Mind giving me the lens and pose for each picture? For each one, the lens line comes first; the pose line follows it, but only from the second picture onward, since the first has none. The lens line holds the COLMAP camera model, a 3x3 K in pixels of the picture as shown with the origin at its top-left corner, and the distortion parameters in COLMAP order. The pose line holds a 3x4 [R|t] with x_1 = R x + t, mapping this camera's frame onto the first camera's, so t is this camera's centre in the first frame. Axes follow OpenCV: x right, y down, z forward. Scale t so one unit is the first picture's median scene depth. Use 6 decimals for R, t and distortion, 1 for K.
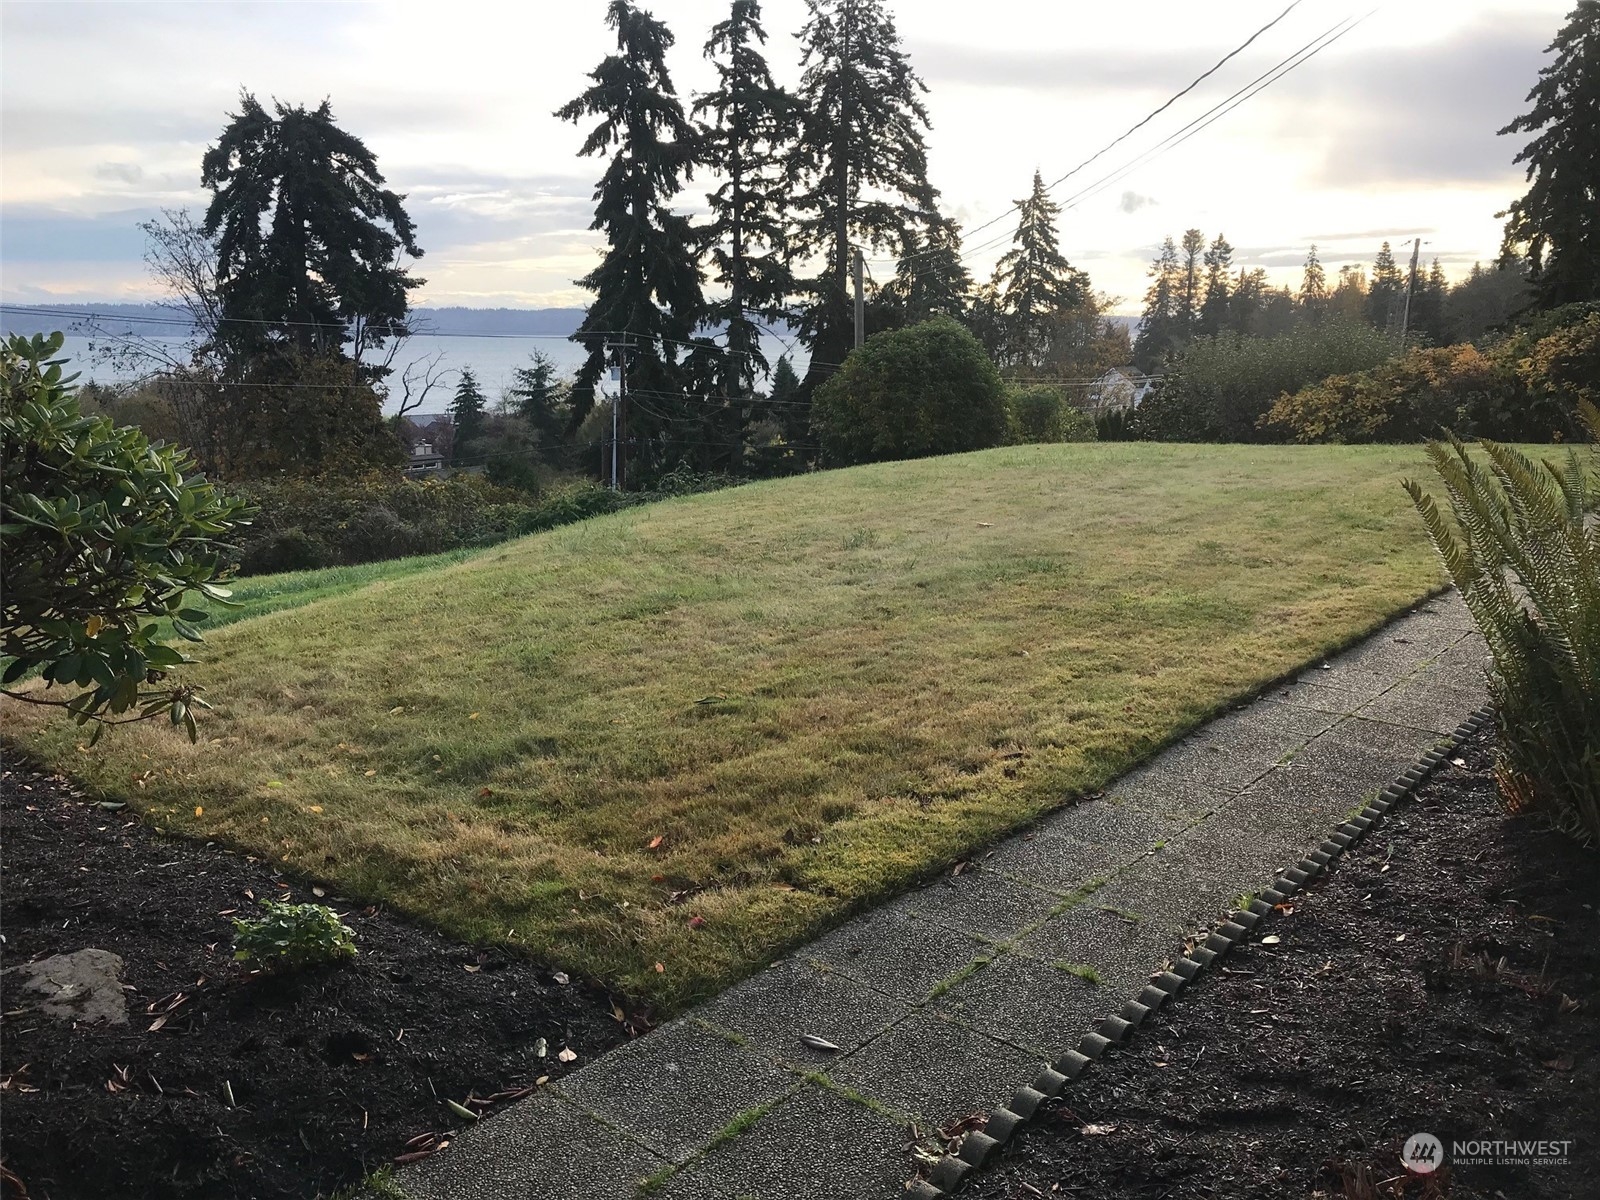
lens RADIAL K [[1318.6, 0, 818.2], [0, 1318.6, 603.8], [0, 0, 1]] dist [0.034009, -0.027713]
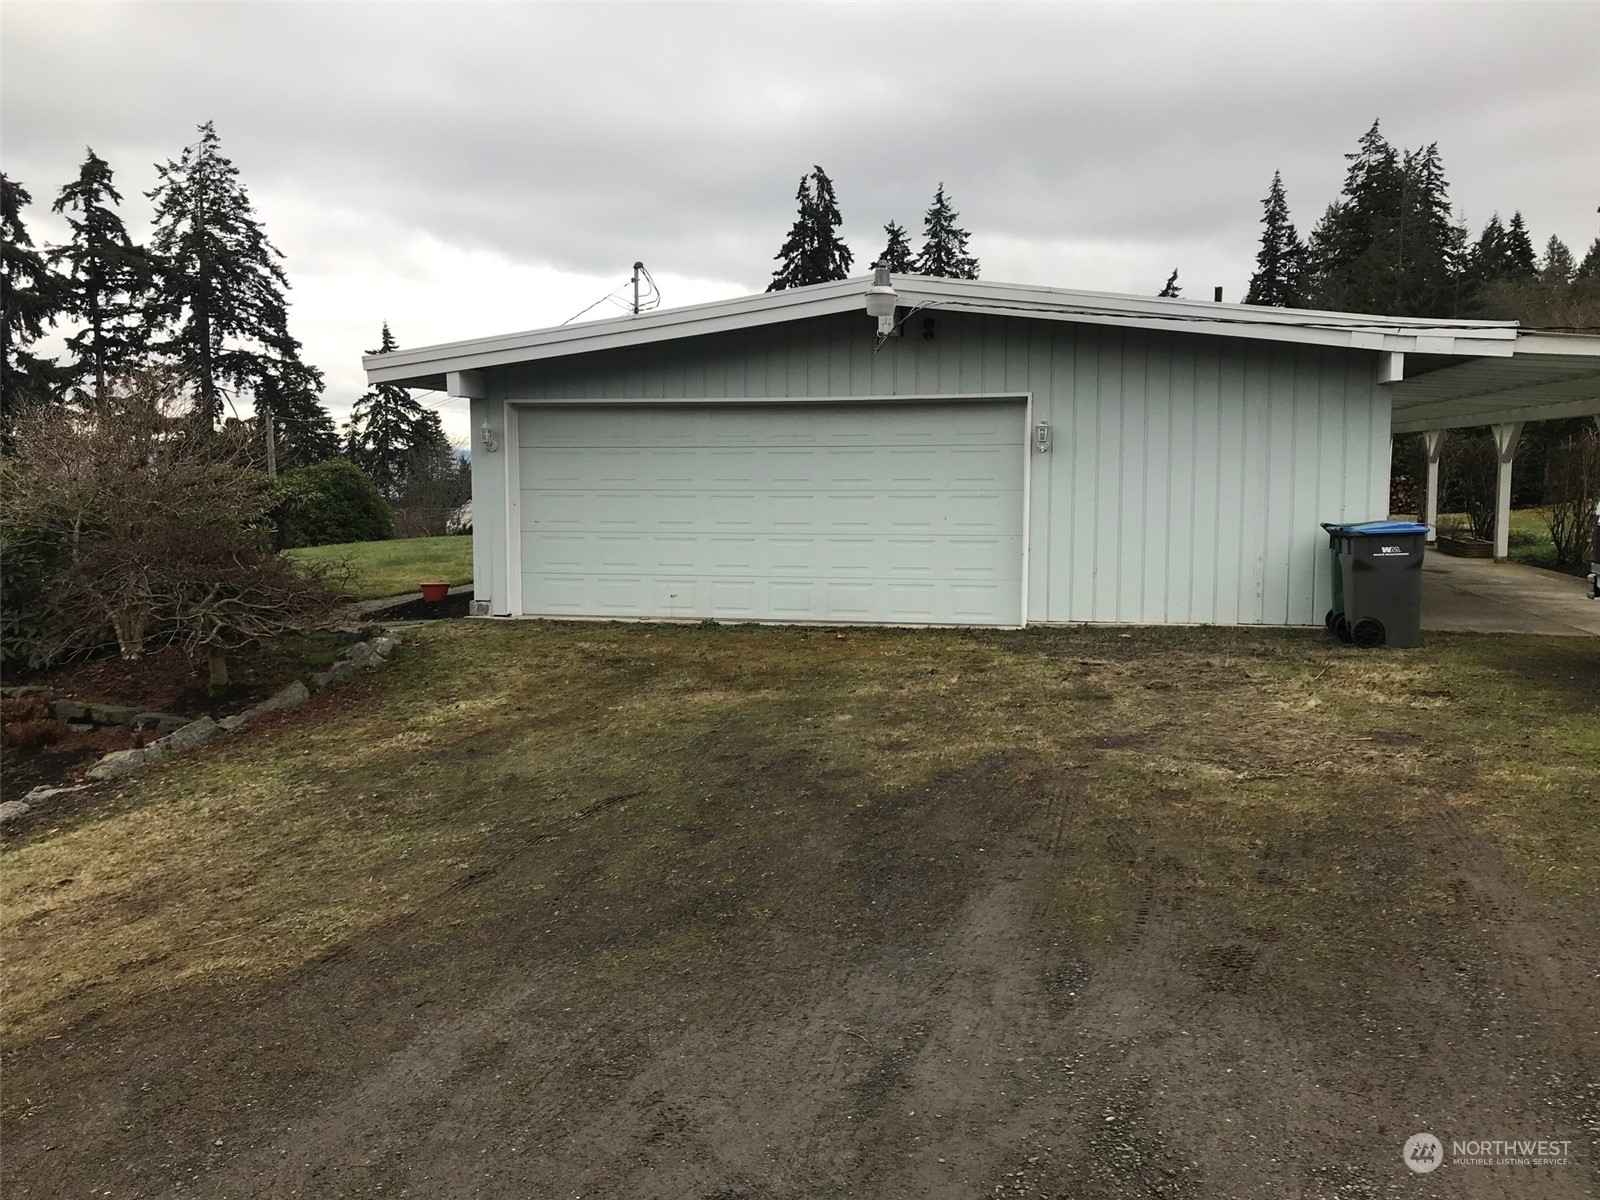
lens RADIAL K [[1318.6, 0, 808.0], [0, 1318.6, 594.4], [0, 0, 1]] dist [0.034009, -0.027713]
pose [[0.891344, -0.050686, 0.450485, -0.042539], [0.098660, 0.991600, -0.083642, 0.035842], [-0.442462, 0.118999, 0.888857, -0.164715]]
